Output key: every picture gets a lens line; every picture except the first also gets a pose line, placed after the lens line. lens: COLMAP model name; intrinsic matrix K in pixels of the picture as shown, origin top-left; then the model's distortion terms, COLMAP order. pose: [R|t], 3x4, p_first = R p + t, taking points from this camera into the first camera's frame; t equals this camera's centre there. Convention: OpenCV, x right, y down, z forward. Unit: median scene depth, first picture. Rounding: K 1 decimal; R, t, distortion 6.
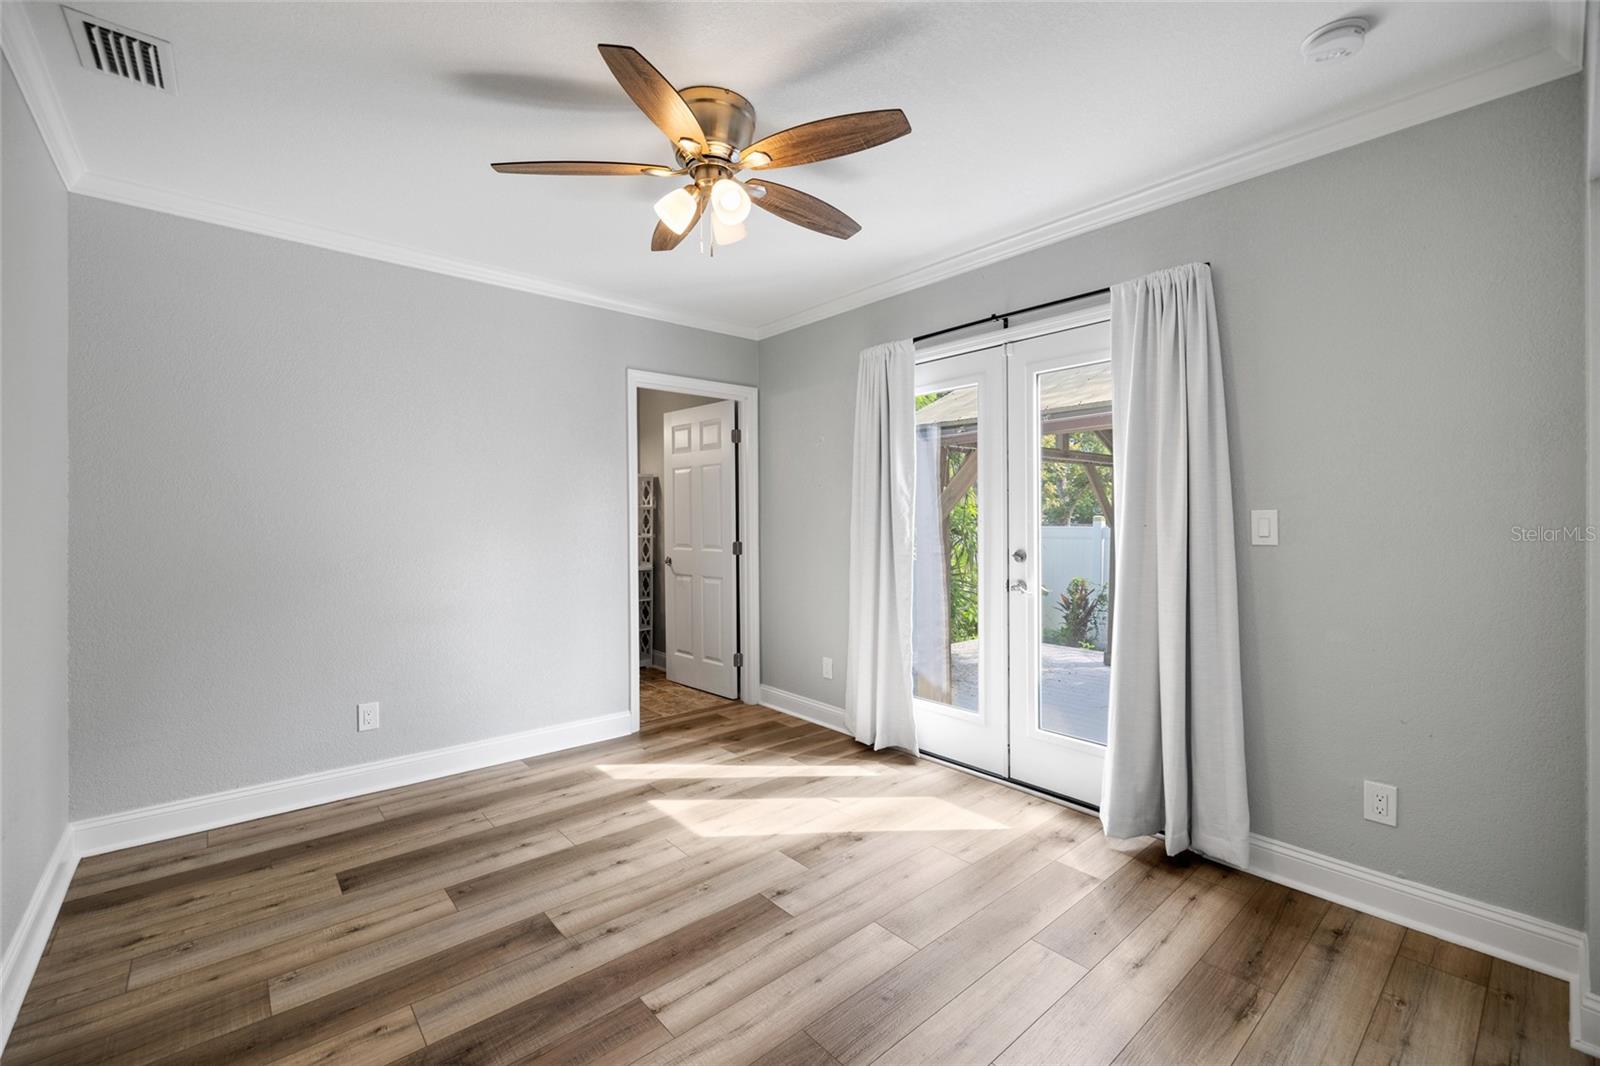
lens RADIAL K [[674.6, 0, 799.0], [0, 674.6, 523.9], [0, 0, 1]] dist [-0.003027, 0.001253]
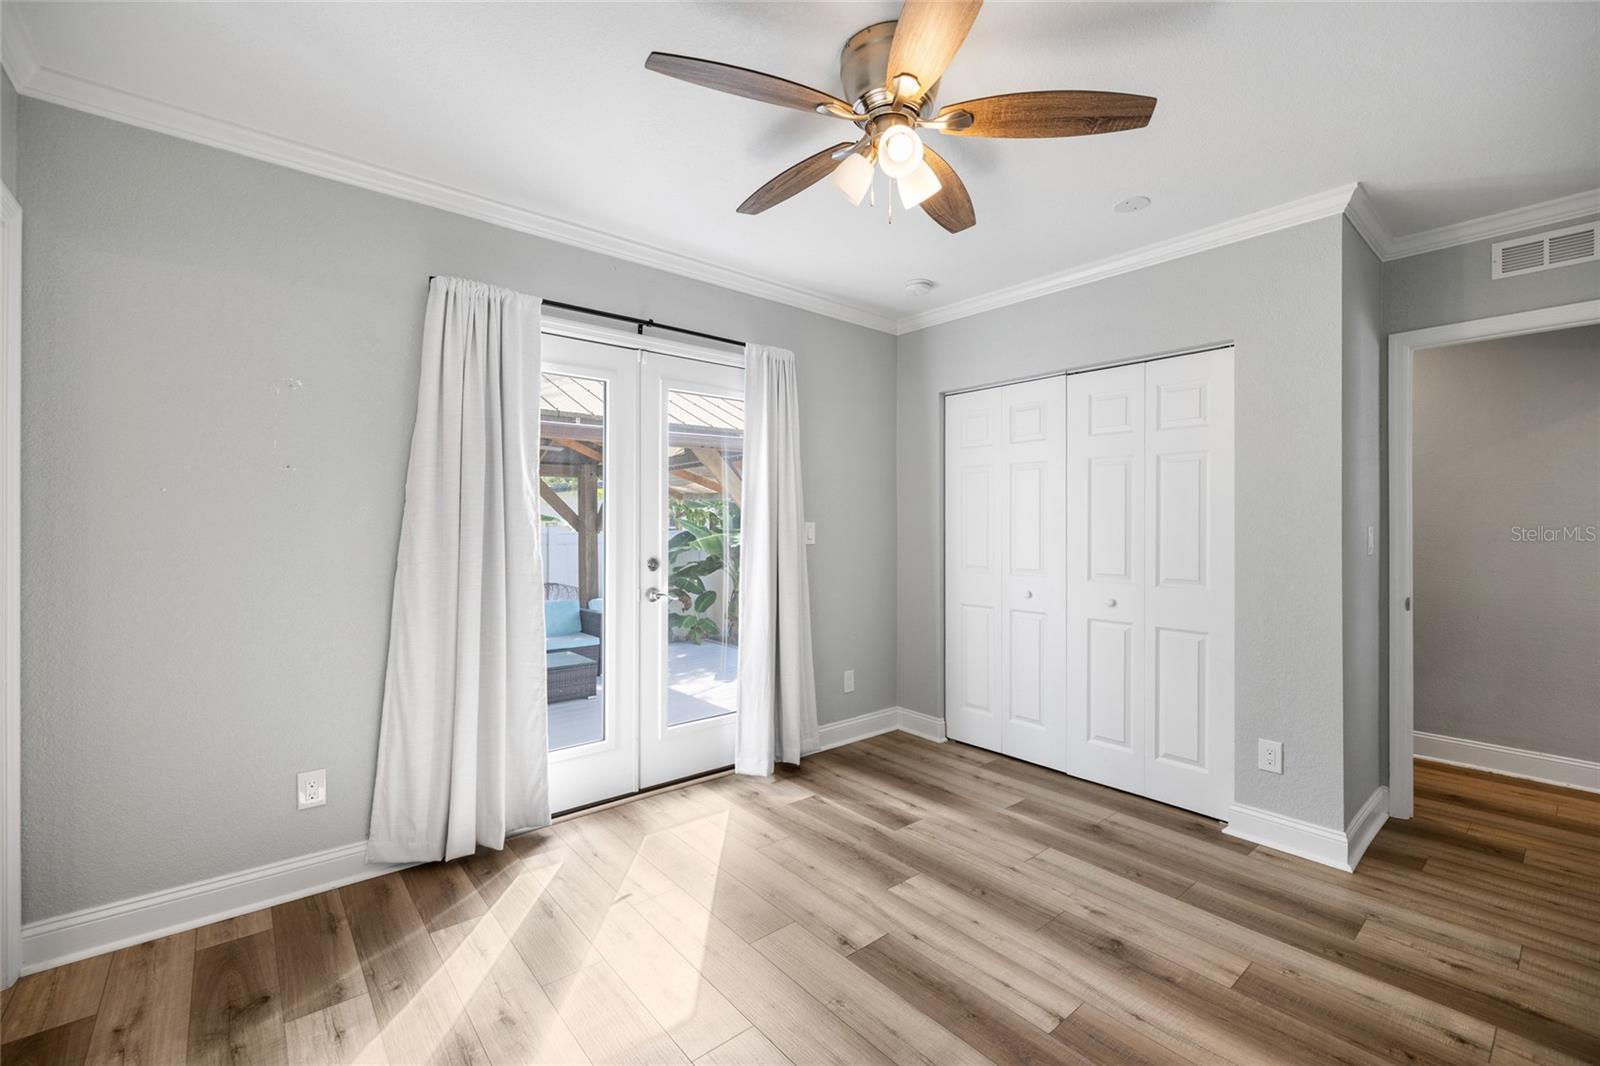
lens RADIAL K [[674.6, 0, 795.8], [0, 674.6, 528.3], [0, 0, 1]] dist [-0.003027, 0.001253]
pose [[0.015300, -0.004390, 0.999873, -0.881392], [0.003166, 0.999986, 0.004342, -0.013901], [-0.999878, 0.003099, 0.015314, 0.990614]]
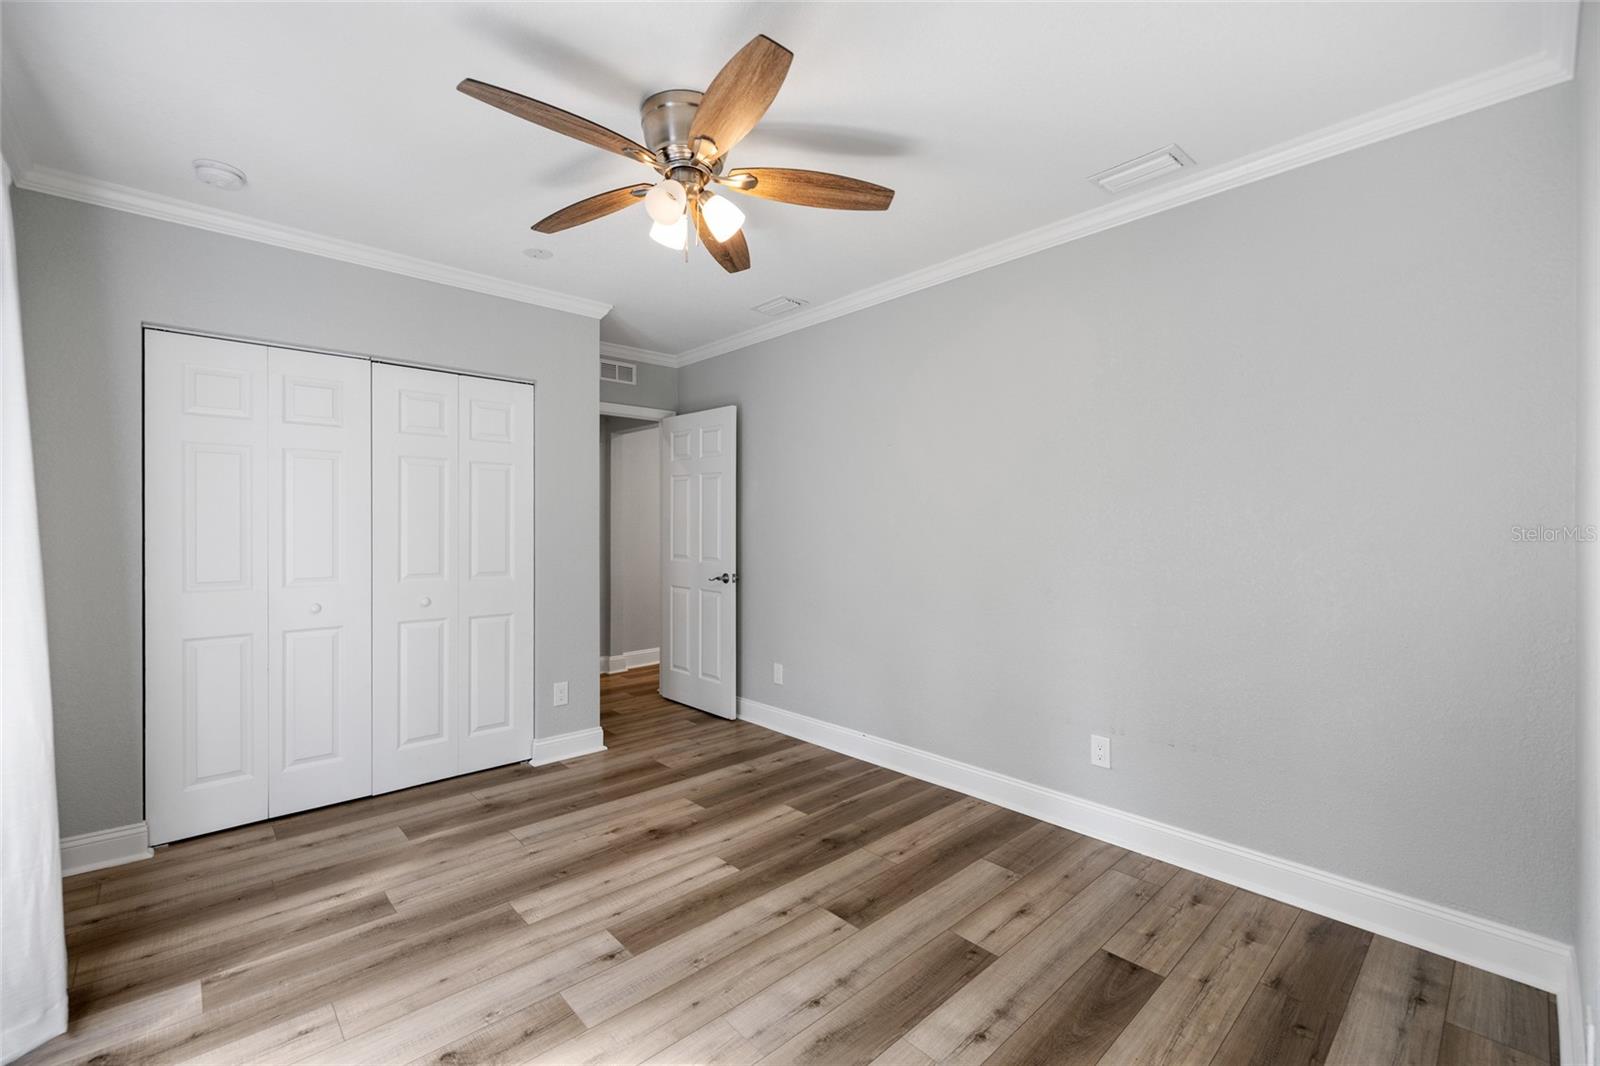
lens RADIAL K [[674.6, 0, 798.4], [0, 674.6, 526.8], [0, 0, 1]] dist [-0.003027, 0.001253]
pose [[-0.999390, 0.000547, -0.034907, -0.228658], [0.000288, 0.999972, 0.007438, -0.018481], [0.034910, 0.007423, -0.999363, 1.775855]]
